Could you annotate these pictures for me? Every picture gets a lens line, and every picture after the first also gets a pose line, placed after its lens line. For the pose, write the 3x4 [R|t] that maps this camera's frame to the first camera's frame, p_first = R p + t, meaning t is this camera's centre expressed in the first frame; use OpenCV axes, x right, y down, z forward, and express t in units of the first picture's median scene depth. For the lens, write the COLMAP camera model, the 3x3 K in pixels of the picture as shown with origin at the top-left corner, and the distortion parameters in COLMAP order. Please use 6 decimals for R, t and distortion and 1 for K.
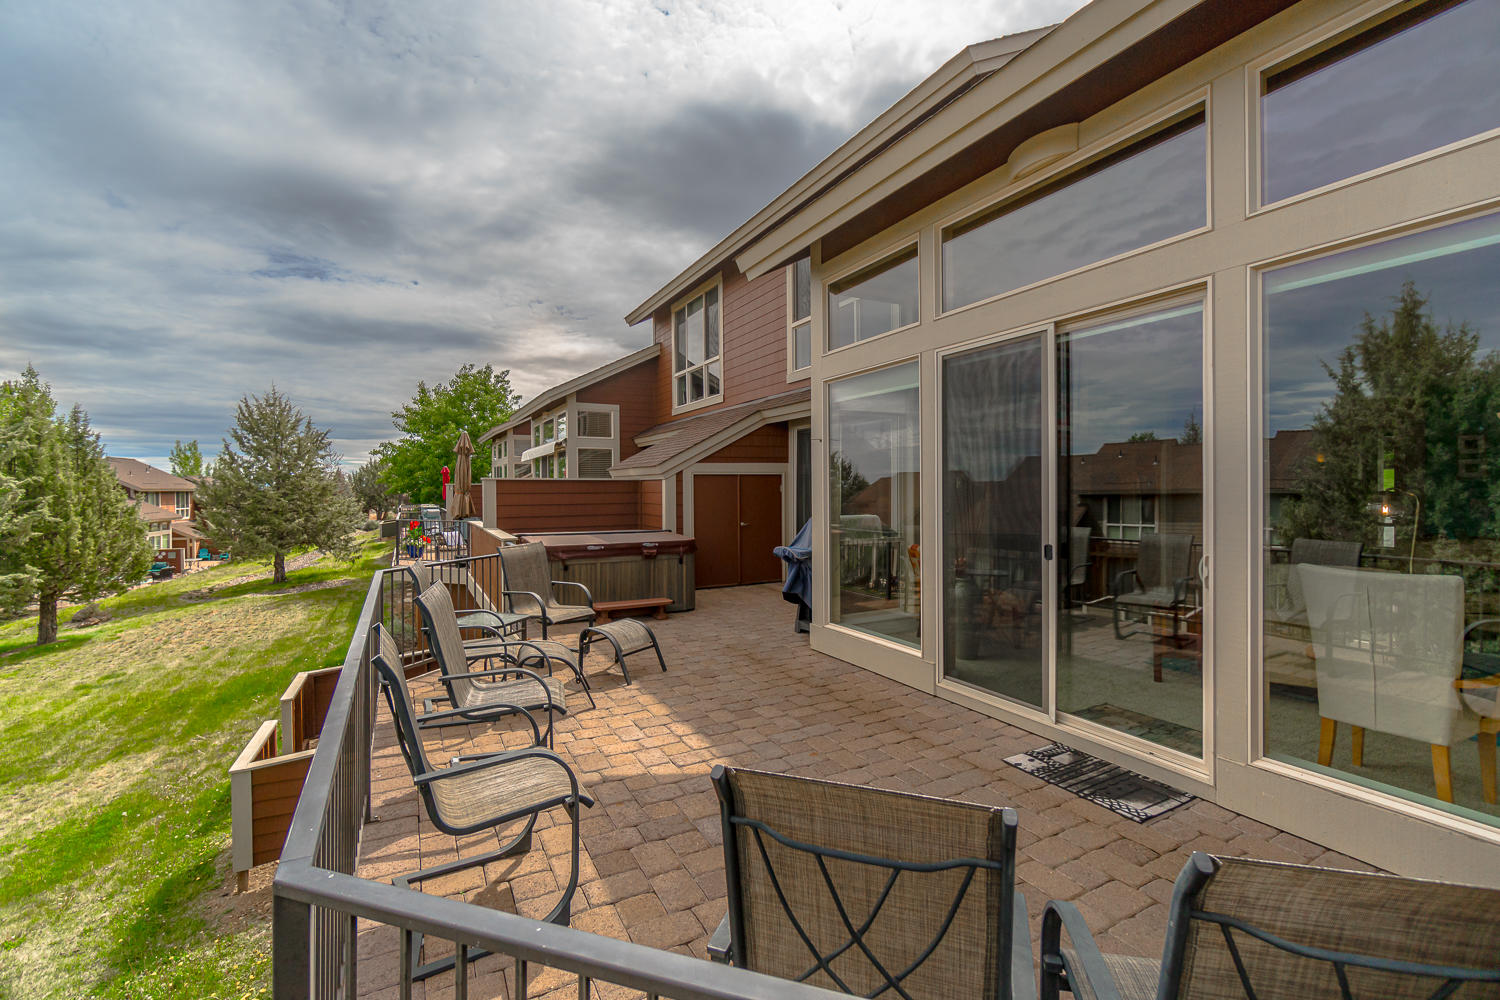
lens RADIAL K [[639.2, 0, 746.0], [0, 639.2, 485.3], [0, 0, 1]] dist [-0.016302, 0.000279]
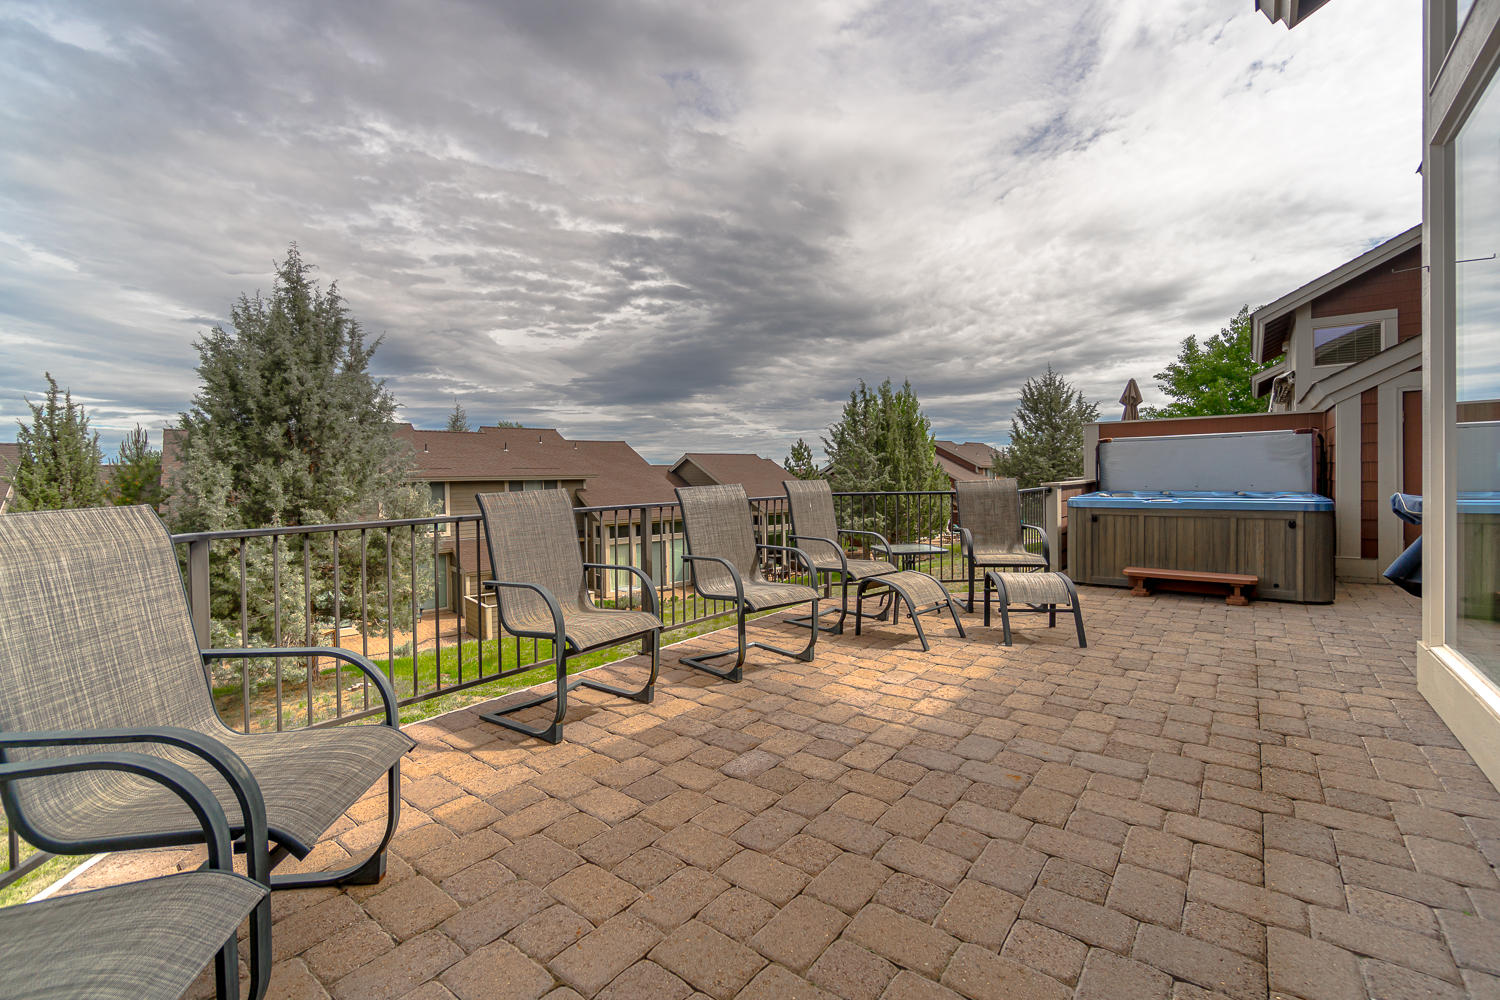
lens RADIAL K [[639.2, 0, 746.0], [0, 639.2, 485.3], [0, 0, 1]] dist [-0.016302, 0.000279]
pose [[0.393405, 0.009137, -0.919320, 0.157379], [0.023066, 0.999538, 0.019805, 0.032672], [0.919076, -0.028996, 0.393012, 0.144403]]
